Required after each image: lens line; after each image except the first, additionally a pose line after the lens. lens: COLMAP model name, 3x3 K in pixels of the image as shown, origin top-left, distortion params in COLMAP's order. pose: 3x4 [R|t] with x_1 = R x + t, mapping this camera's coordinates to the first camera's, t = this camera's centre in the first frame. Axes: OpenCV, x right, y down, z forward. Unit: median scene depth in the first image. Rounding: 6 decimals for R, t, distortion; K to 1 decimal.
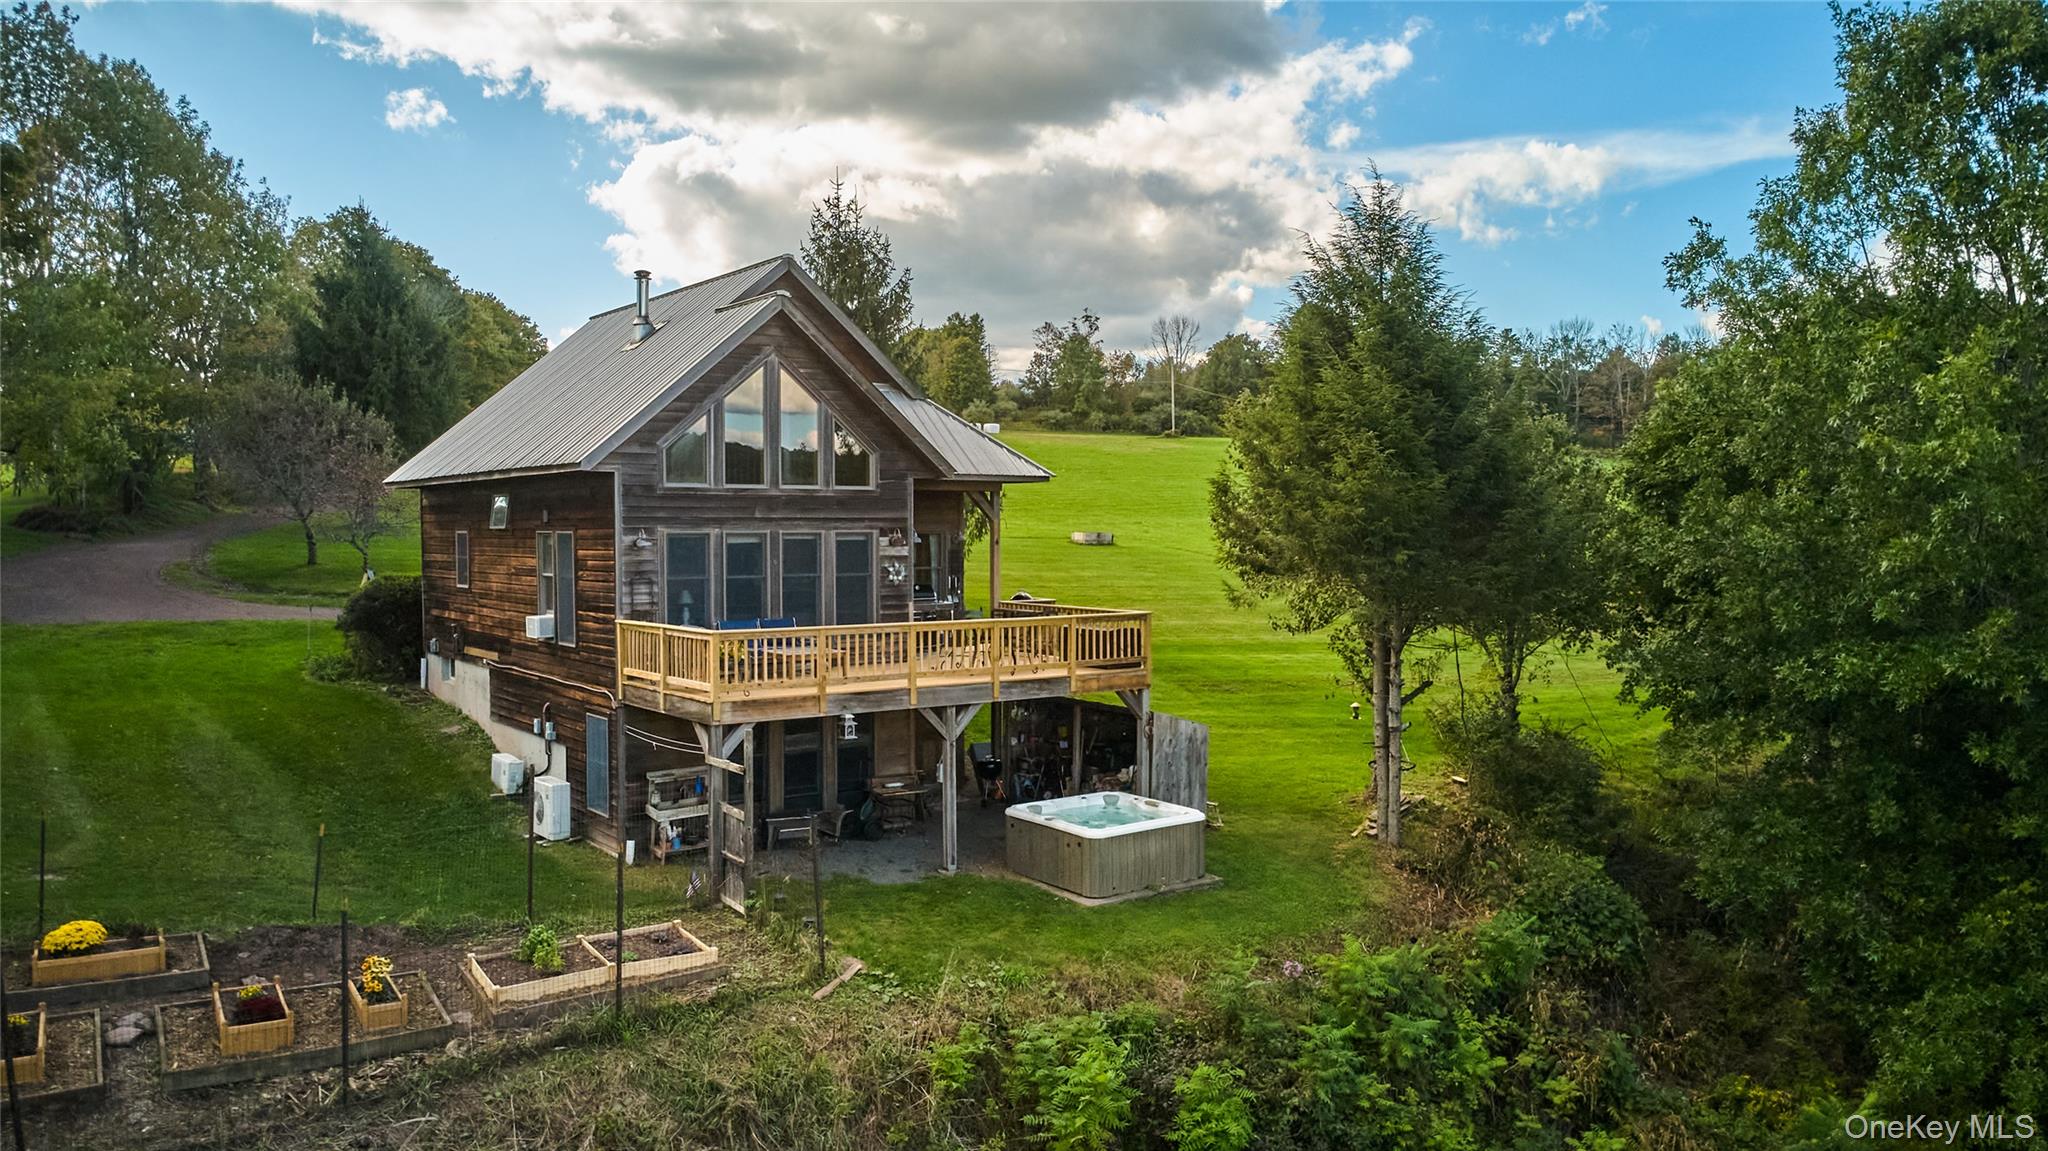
lens RADIAL K [[1470.1, 0, 1024.0], [0, 1470.1, 575.5], [0, 0, 1]] dist [0.019544, -0.003762]
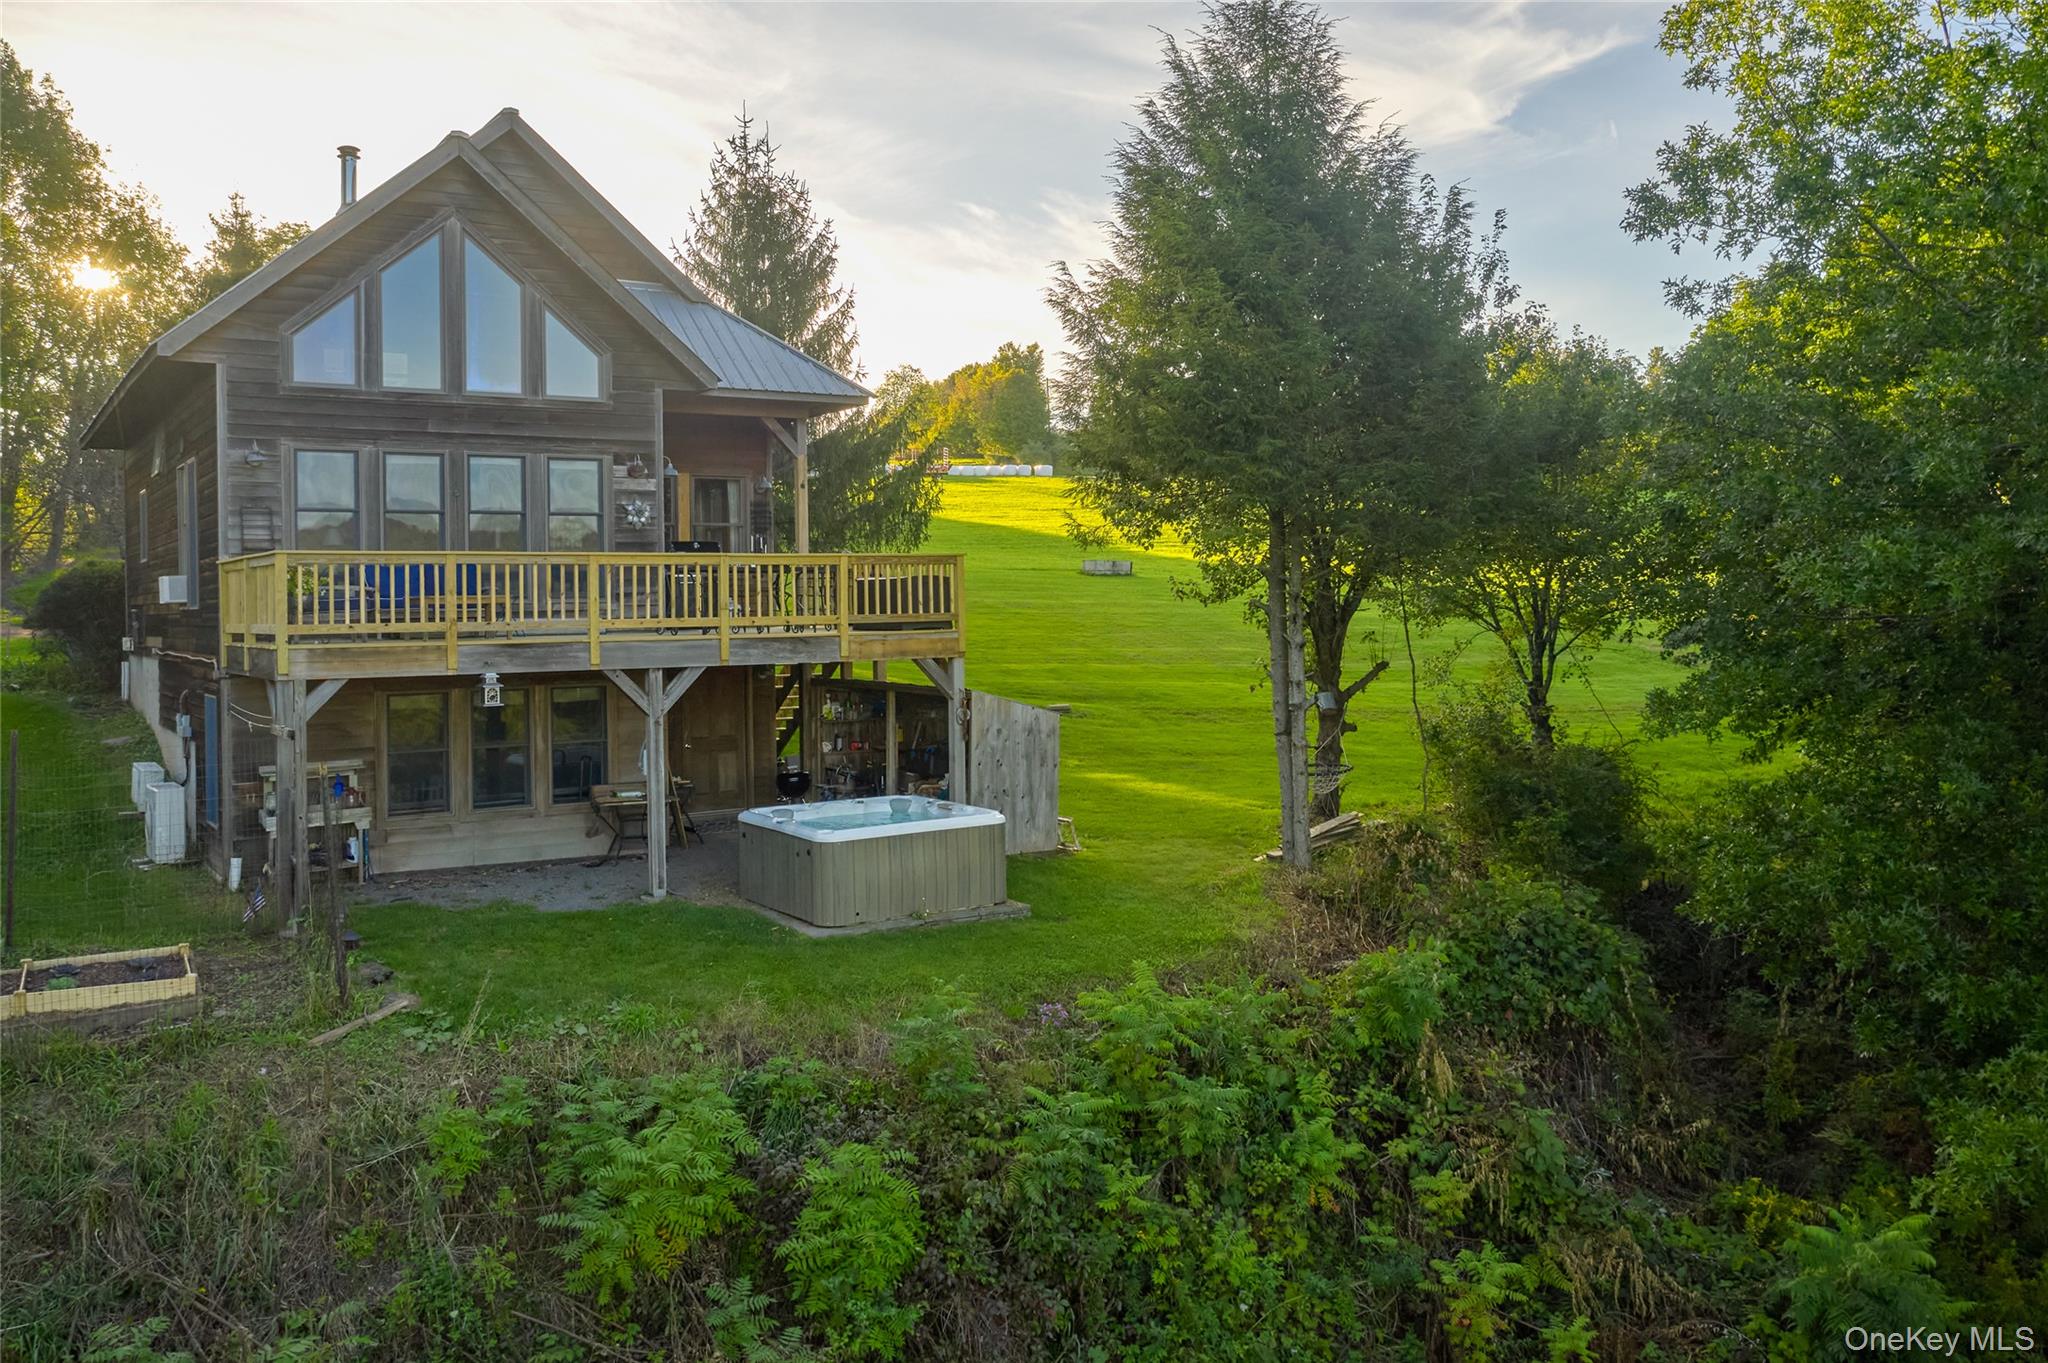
lens RADIAL K [[1683.5, 0, 1012.4], [0, 1683.5, 585.2], [0, 0, 1]] dist [-0.007292, -0.000132]
pose [[0.997928, -0.016271, -0.062246, 0.174666], [0.013620, 0.998992, -0.042779, 0.082788], [0.062879, 0.041843, 0.997144, 0.172822]]
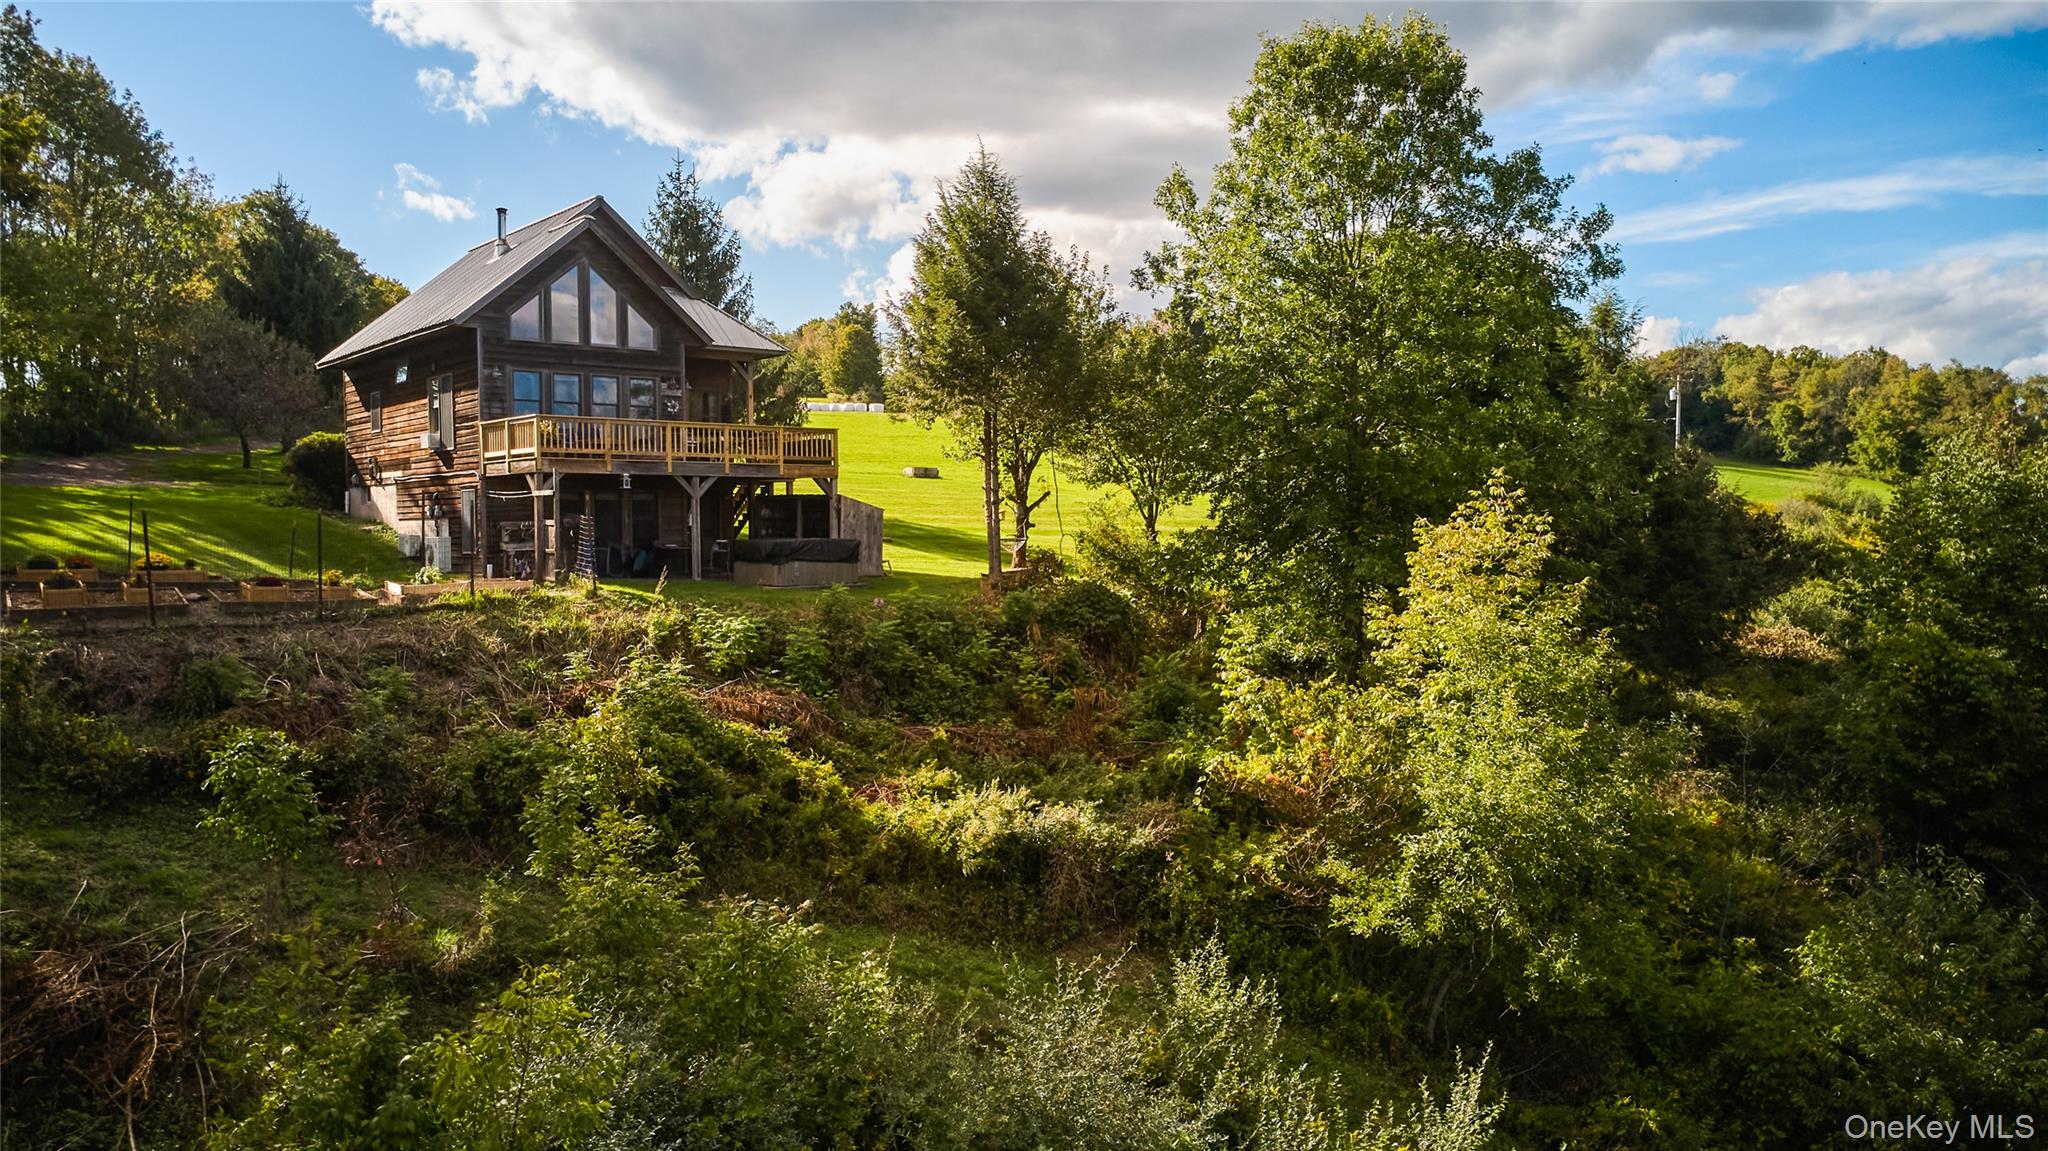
lens RADIAL K [[1470.1, 0, 1024.0], [0, 1470.1, 575.5], [0, 0, 1]] dist [0.019544, -0.003762]
pose [[0.998418, -0.007419, 0.055741, 0.207472], [0.007443, 0.999972, -0.000221, 0.192718], [-0.055738, 0.000635, 0.998445, -0.581057]]
